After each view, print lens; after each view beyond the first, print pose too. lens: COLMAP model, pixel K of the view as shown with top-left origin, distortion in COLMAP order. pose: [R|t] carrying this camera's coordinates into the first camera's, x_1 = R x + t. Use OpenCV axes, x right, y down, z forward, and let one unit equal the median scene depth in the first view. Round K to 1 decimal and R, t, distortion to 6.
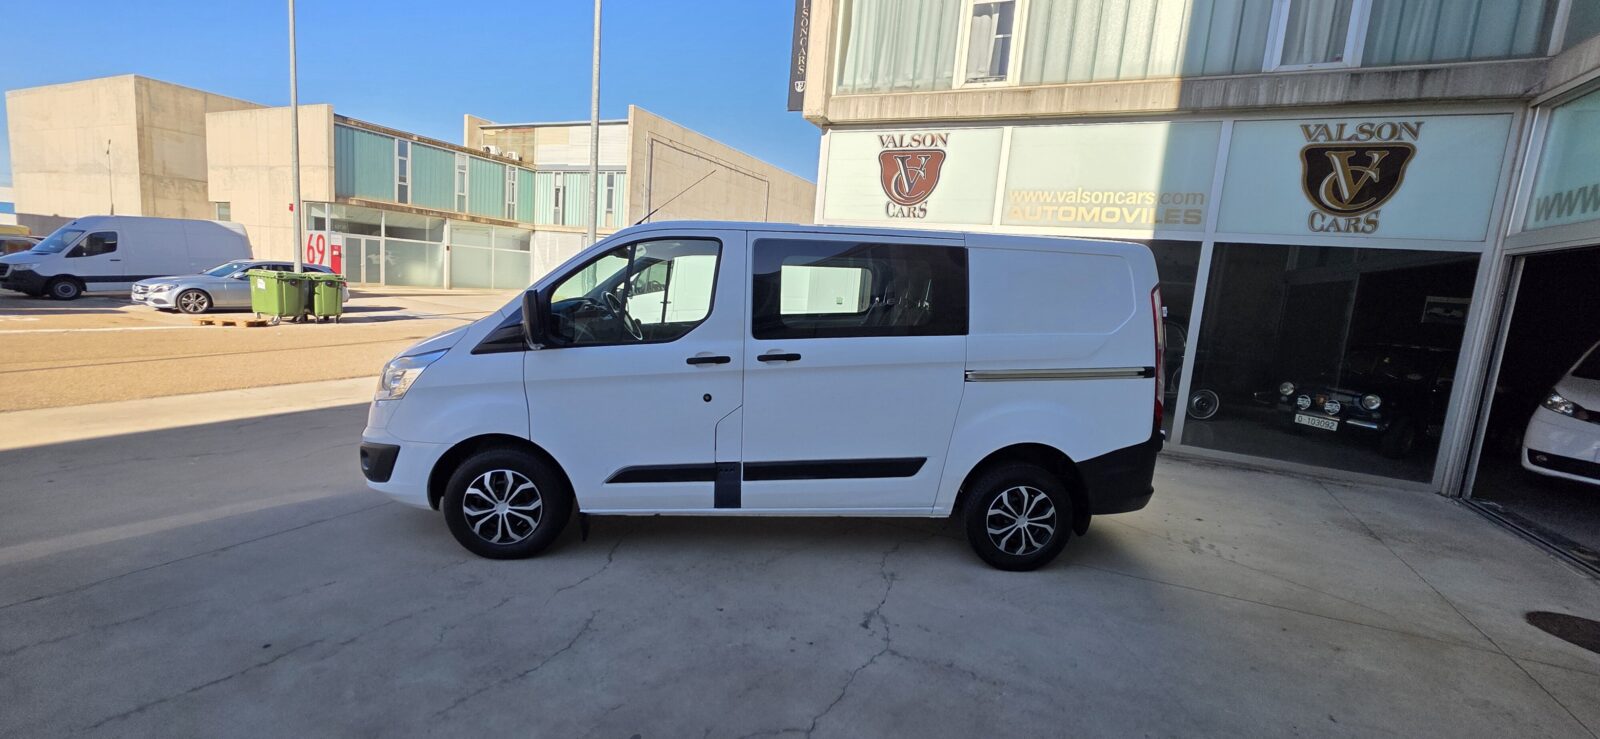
lens RADIAL K [[632.8, 0, 800.9], [0, 632.8, 370.1], [0, 0, 1]] dist [0.000436, -0.000866]
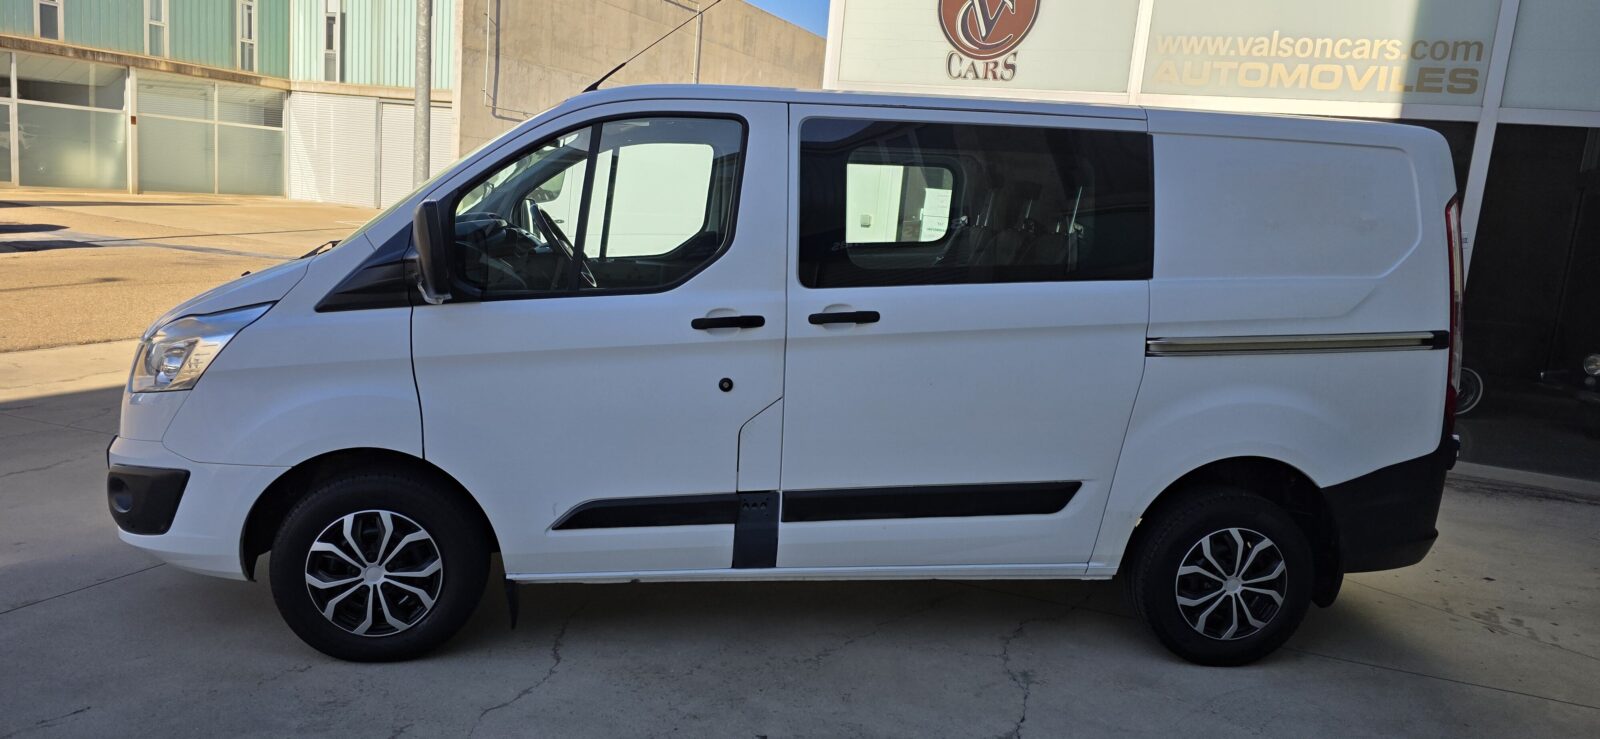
lens RADIAL K [[1060.1, 0, 805.3], [0, 1060.1, 368.9], [0, 0, 1]] dist [0.057238, -0.044900]
pose [[0.998584, -0.003416, 0.053079, -0.112265], [0.001705, 0.999479, 0.032243, -0.003200], [-0.053161, -0.032107, 0.998070, -0.002841]]
